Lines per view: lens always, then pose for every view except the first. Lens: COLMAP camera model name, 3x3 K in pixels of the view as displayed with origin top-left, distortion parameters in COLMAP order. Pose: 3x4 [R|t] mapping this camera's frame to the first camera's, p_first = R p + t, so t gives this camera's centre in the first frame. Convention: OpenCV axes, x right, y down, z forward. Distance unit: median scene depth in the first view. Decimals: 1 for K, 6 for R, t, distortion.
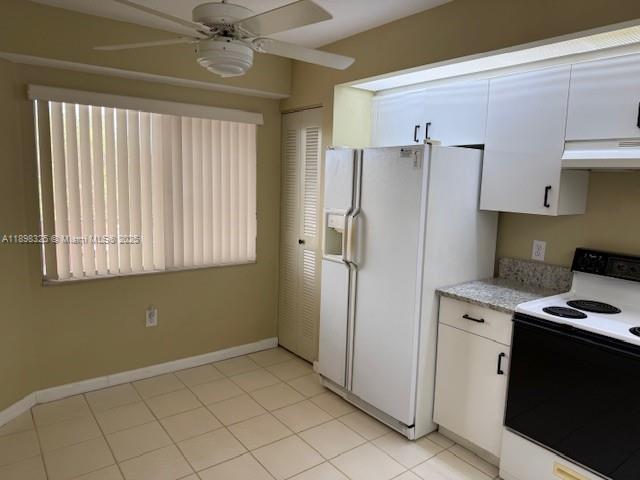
lens RADIAL K [[446.0, 0, 311.4], [0, 446.0, 241.8], [0, 0, 1]] dist [-0.001650, -0.007642]
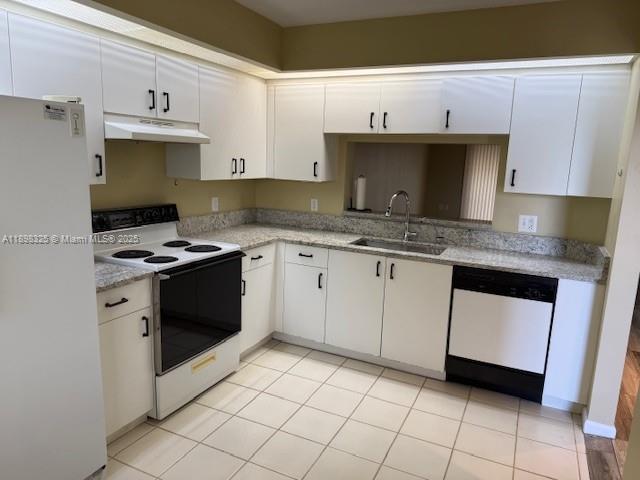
lens RADIAL K [[460.9, 0, 320.0], [0, 460.9, 240.0], [0, 0, 1]] dist [-0.001051, -0.060934]
pose [[-0.463244, -0.202768, 0.862722, -0.601918], [0.063832, 0.963311, 0.260685, -0.167168], [-0.883929, 0.175830, -0.433305, 0.973866]]
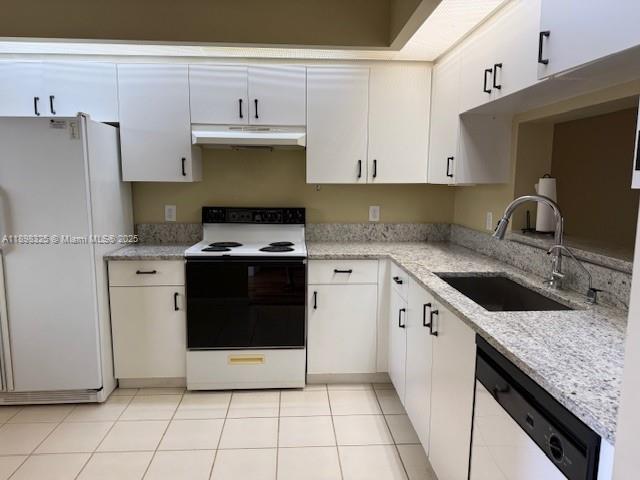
lens RADIAL K [[446.0, 0, 311.4], [0, 446.0, 241.8], [0, 0, 1]] dist [-0.001650, -0.007642]
pose [[0.567907, -0.134859, 0.811969, -0.309159], [0.118547, 0.989602, 0.081447, 0.047318], [-0.814511, 0.050002, 0.577990, -0.023426]]
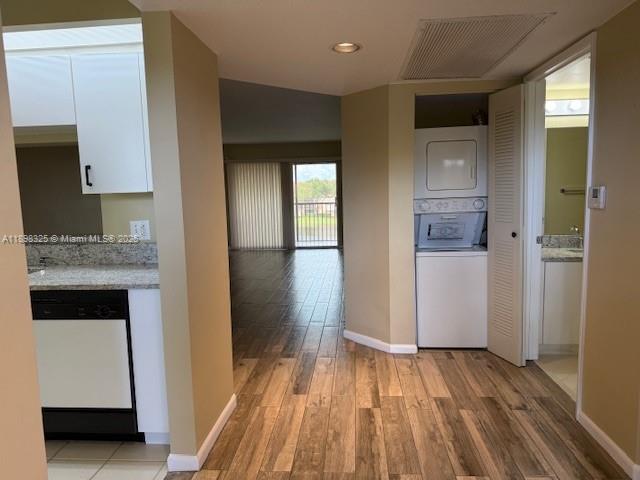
lens RADIAL K [[460.9, 0, 320.0], [0, 460.9, 240.0], [0, 0, 1]] dist [-0.001051, -0.060934]
pose [[-0.761344, -0.085339, 0.642708, -0.808808], [0.083343, 0.970193, 0.227550, -0.026497], [-0.642969, 0.226809, -0.731538, 0.409038]]
